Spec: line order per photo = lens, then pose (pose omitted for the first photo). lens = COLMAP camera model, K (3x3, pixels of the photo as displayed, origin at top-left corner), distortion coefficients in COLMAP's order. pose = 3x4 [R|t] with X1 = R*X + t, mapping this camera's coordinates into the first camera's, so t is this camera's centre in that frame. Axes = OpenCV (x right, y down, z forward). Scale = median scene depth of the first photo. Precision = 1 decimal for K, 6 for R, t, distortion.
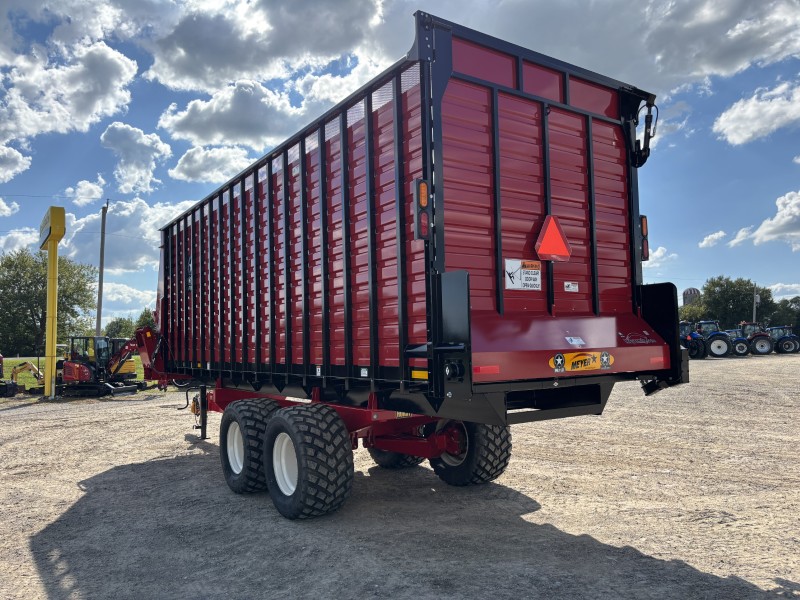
lens RADIAL K [[612.8, 0, 384.5], [0, 612.8, 309.5], [0, 0, 1]] dist [0.051502, -0.032418]
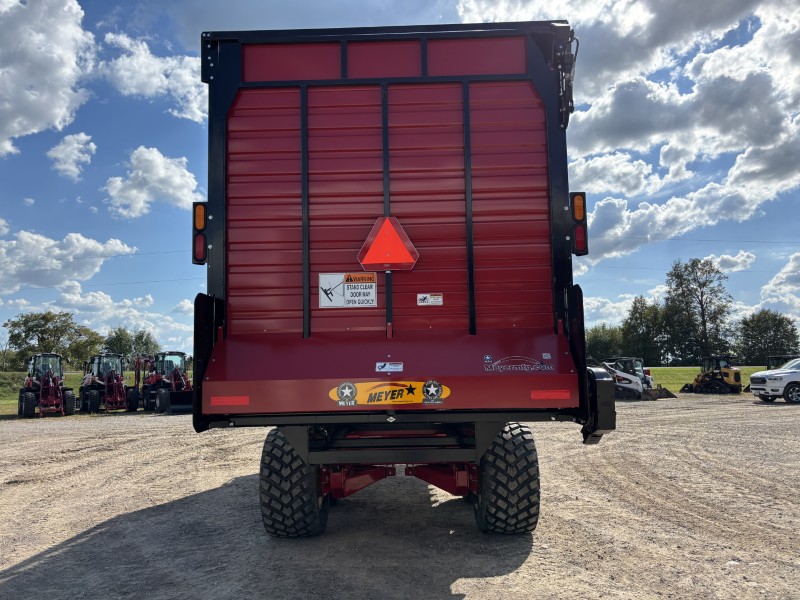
lens RADIAL K [[612.8, 0, 391.1], [0, 612.8, 312.7], [0, 0, 1]] dist [0.051502, -0.032418]
pose [[0.810925, -0.042507, -0.583604, 0.606239], [0.033669, 0.999095, -0.025986, -0.000288], [0.584180, 0.001423, 0.811623, 0.264980]]
